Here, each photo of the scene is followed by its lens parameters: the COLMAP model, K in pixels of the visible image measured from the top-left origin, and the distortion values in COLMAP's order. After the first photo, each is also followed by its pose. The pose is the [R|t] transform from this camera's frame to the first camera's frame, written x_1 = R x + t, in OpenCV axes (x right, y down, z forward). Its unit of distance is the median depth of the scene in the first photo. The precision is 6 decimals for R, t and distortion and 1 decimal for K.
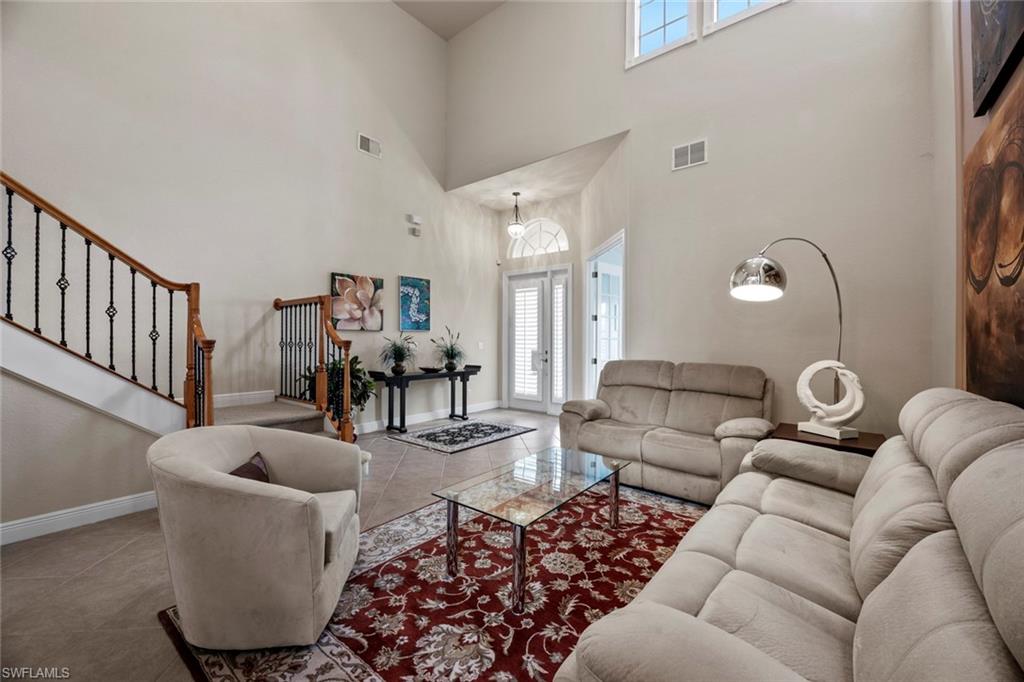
lens RADIAL K [[415.4, 0, 506.2], [0, 415.4, 335.1], [0, 0, 1]] dist [-0.000297, -0.003613]
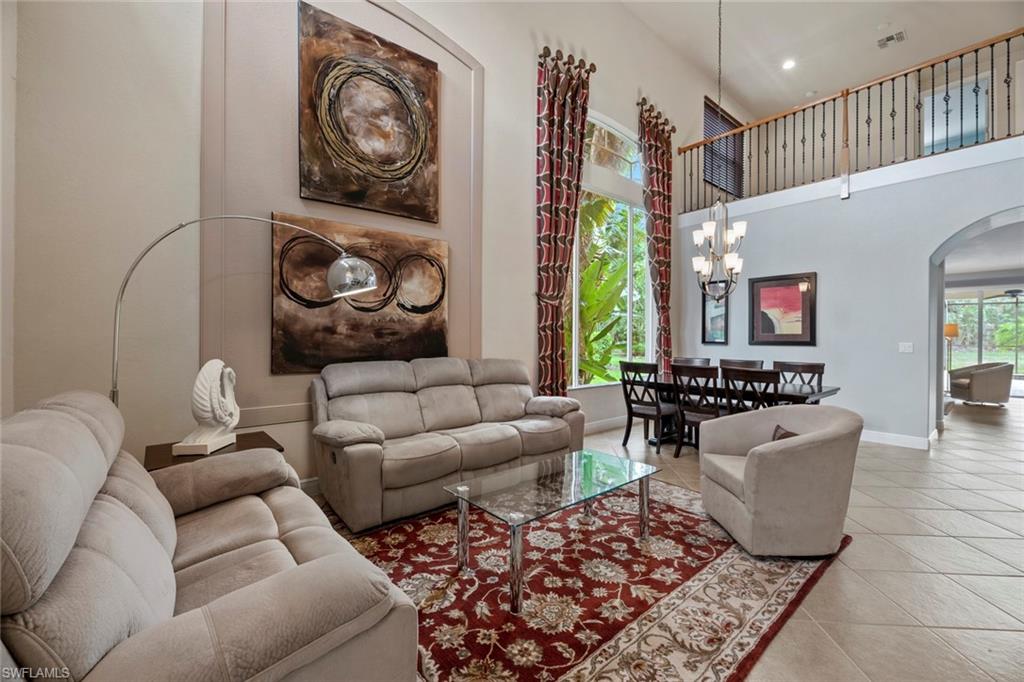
lens RADIAL K [[415.4, 0, 529.6], [0, 415.4, 334.3], [0, 0, 1]] dist [-0.000297, -0.003613]
pose [[-0.988671, -0.003809, 0.150053, 0.012177], [-0.006541, 0.999822, -0.017718, 0.019572], [-0.149959, -0.018499, -0.988519, 1.746417]]
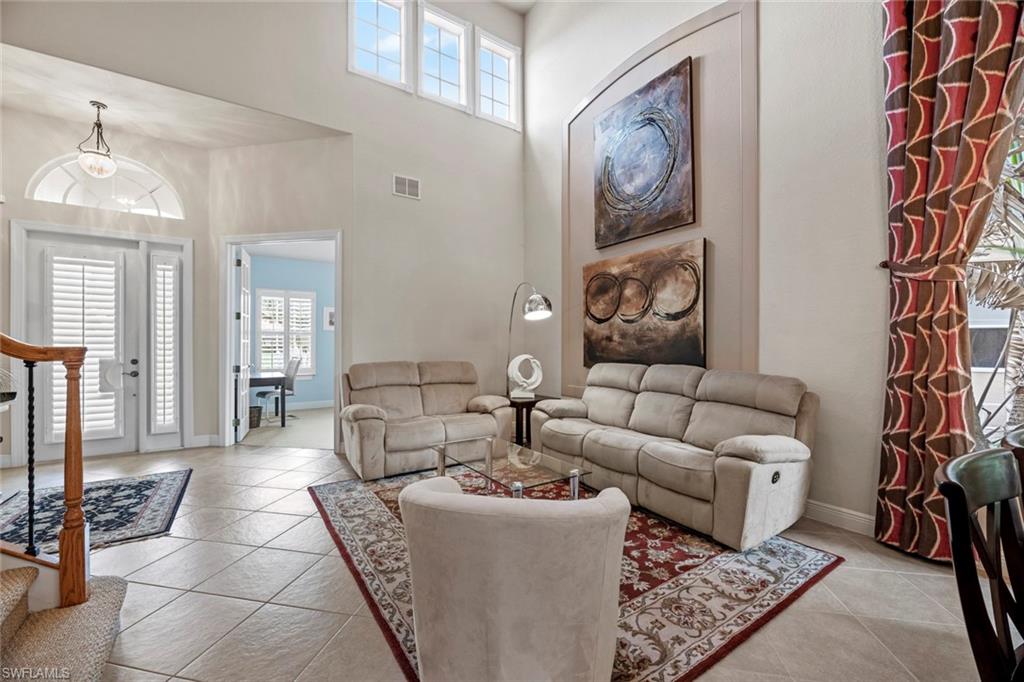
lens RADIAL K [[415.4, 0, 508.6], [0, 415.4, 344.9], [0, 0, 1]] dist [-0.000297, -0.003613]
pose [[0.278250, -0.004292, 0.960499, -0.929935], [-0.011526, 0.999903, 0.007807, 0.006811], [-0.960440, -0.013243, 0.278174, 0.576504]]
